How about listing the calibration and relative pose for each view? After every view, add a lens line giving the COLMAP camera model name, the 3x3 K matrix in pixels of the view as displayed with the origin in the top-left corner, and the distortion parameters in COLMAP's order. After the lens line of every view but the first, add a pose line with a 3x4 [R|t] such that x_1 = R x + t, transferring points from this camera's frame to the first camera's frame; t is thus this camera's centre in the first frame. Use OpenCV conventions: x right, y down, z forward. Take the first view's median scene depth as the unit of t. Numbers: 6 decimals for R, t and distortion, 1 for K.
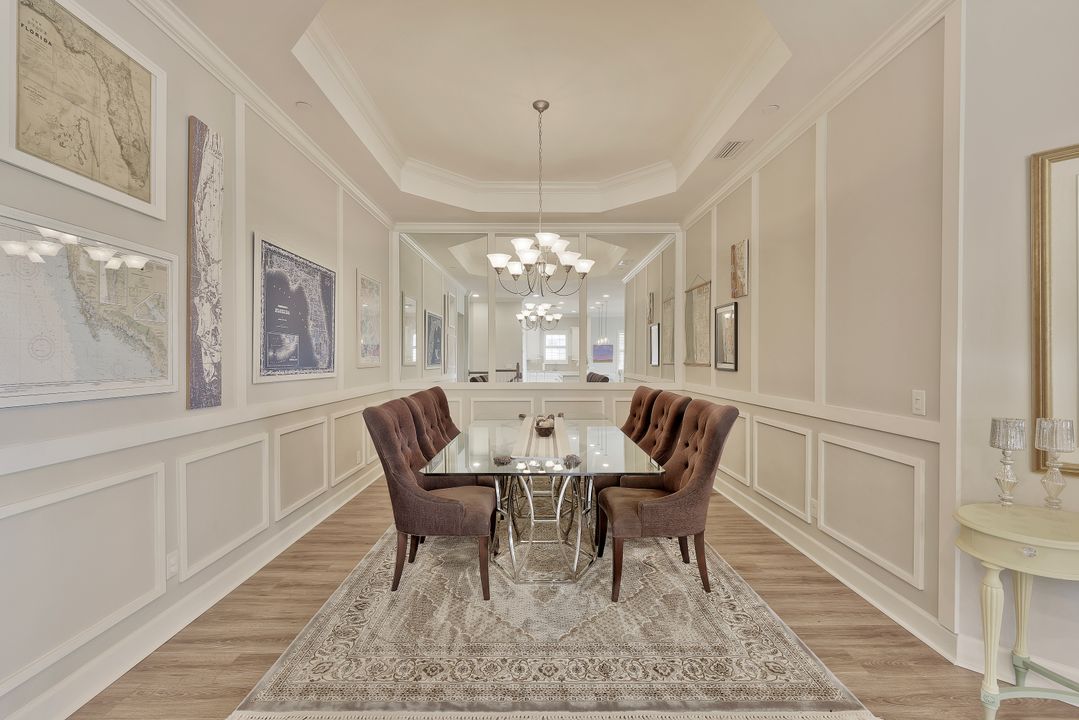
lens RADIAL K [[455.9, 0, 528.9], [0, 455.9, 365.0], [0, 0, 1]] dist [-0.001285, 0.000011]
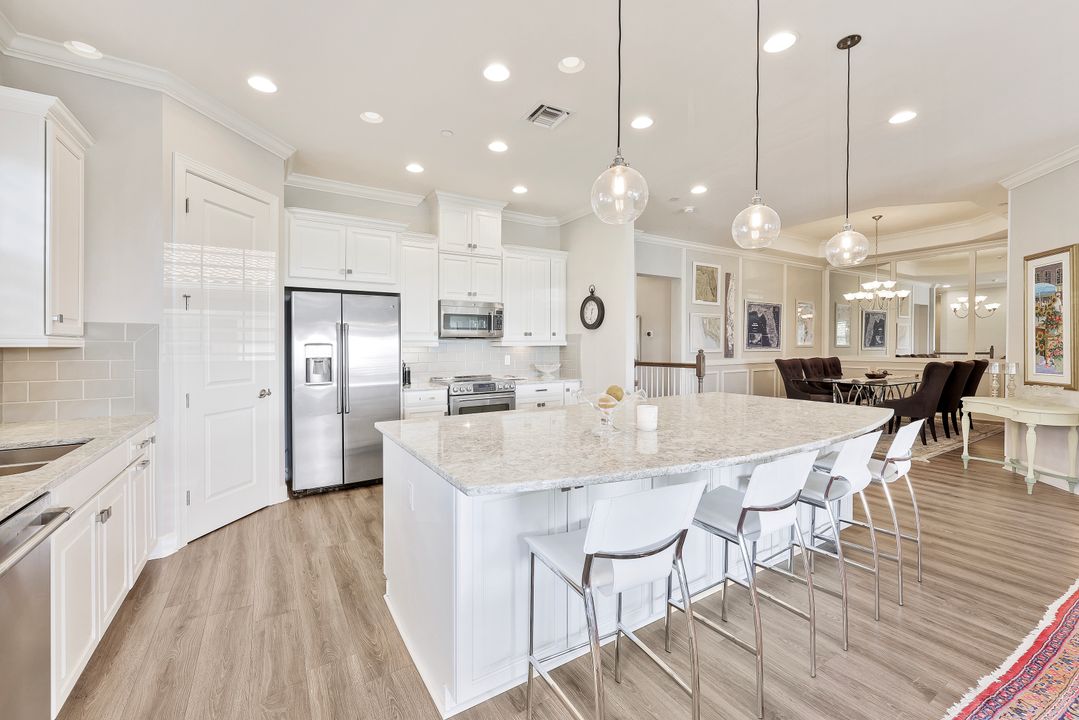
lens RADIAL K [[455.9, 0, 539.3], [0, 455.9, 350.9], [0, 0, 1]] dist [-0.001285, 0.000011]
pose [[0.525227, 0.005737, -0.850943, 1.358329], [-0.006314, 0.999976, 0.002845, 0.042526], [0.850939, 0.003878, 0.525251, -1.881127]]
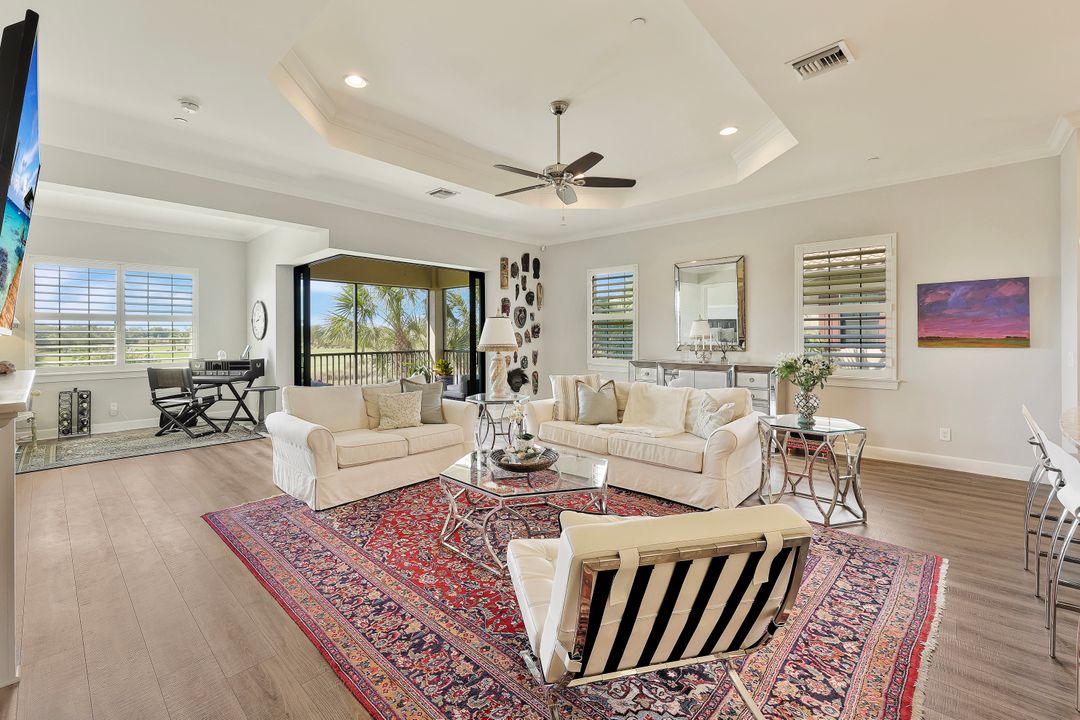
lens RADIAL K [[456.3, 0, 515.2], [0, 456.3, 339.0], [0, 0, 1]] dist [-0.001285, 0.000011]
pose [[-0.713650, -0.000364, 0.700503, 1.076087], [0.015275, 0.999754, 0.016081, -0.003690], [-0.700336, 0.022176, -0.713468, 0.225813]]
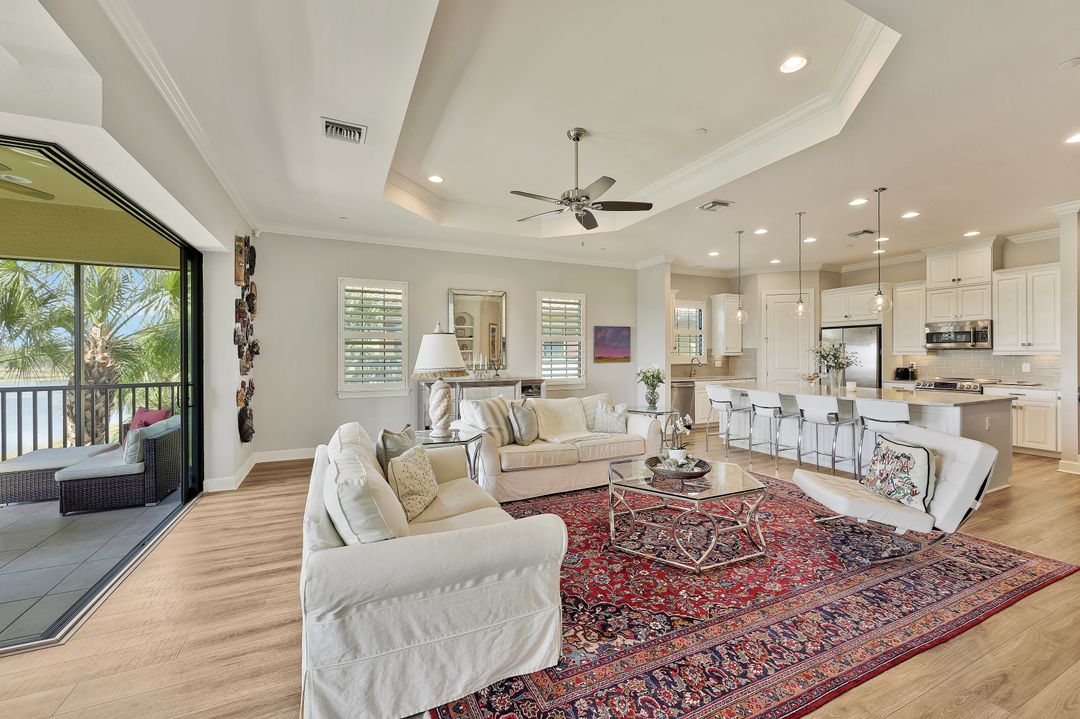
lens RADIAL K [[433.2, 0, 533.7], [0, 433.2, 355.3], [0, 0, 1]] dist [-0.004252, -0.000060]
pose [[-0.910793, 0.006565, -0.412811, 2.905650], [0.001159, 0.999910, 0.013343, -0.009375], [0.412861, 0.011674, -0.910719, 0.333314]]
